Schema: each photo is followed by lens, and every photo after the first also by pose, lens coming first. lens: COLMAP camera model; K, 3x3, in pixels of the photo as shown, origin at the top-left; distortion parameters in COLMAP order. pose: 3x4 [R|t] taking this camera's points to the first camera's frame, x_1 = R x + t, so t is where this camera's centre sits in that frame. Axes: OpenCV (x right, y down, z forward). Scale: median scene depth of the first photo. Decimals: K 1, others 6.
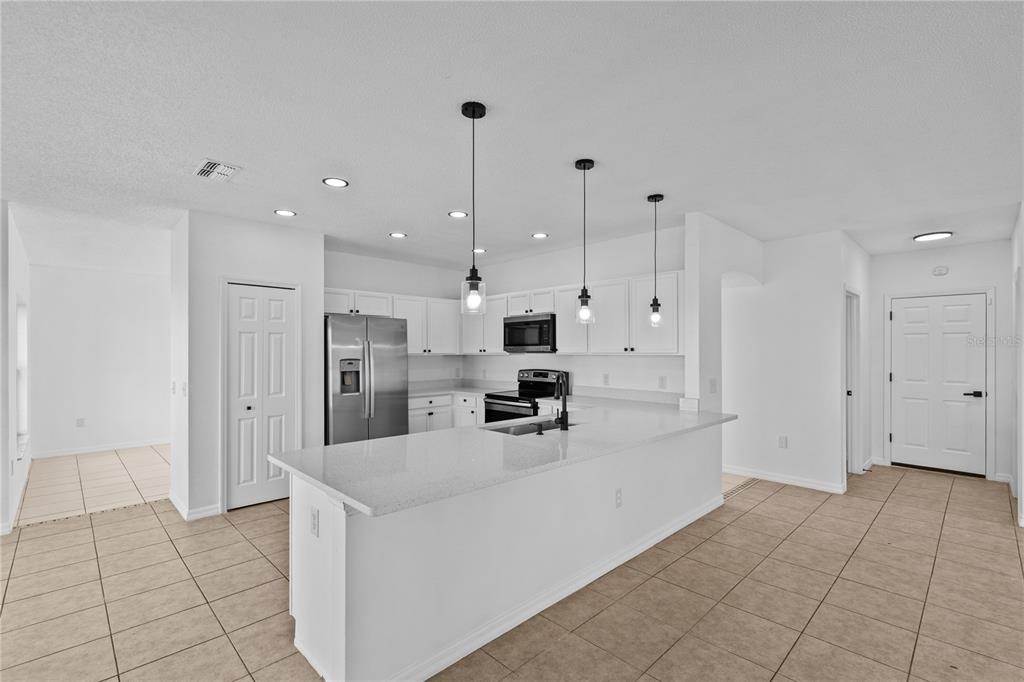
lens RADIAL K [[459.8, 0, 517.8], [0, 459.8, 349.0], [0, 0, 1]] dist [0.006065, -0.000715]
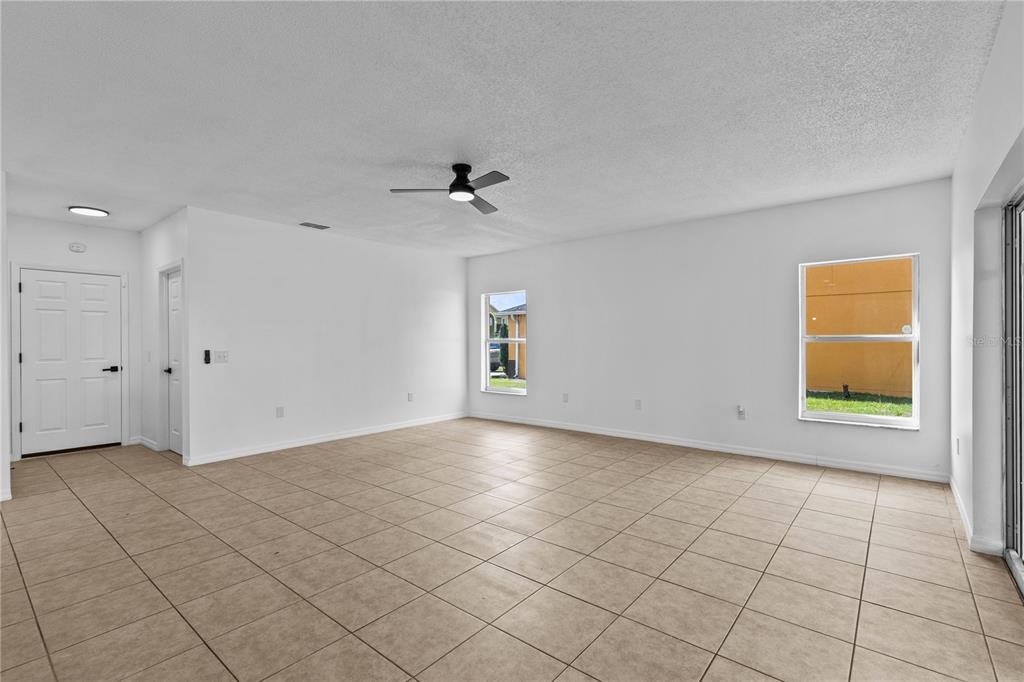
lens RADIAL K [[465.8, 0, 506.7], [0, 465.8, 343.1], [0, 0, 1]] dist [0.003492, -0.000140]
pose [[-0.086182, -0.003423, 0.996274, -0.187294], [0.001363, 0.999993, 0.003554, 0.038490], [-0.996278, 0.001664, -0.086177, 0.201457]]
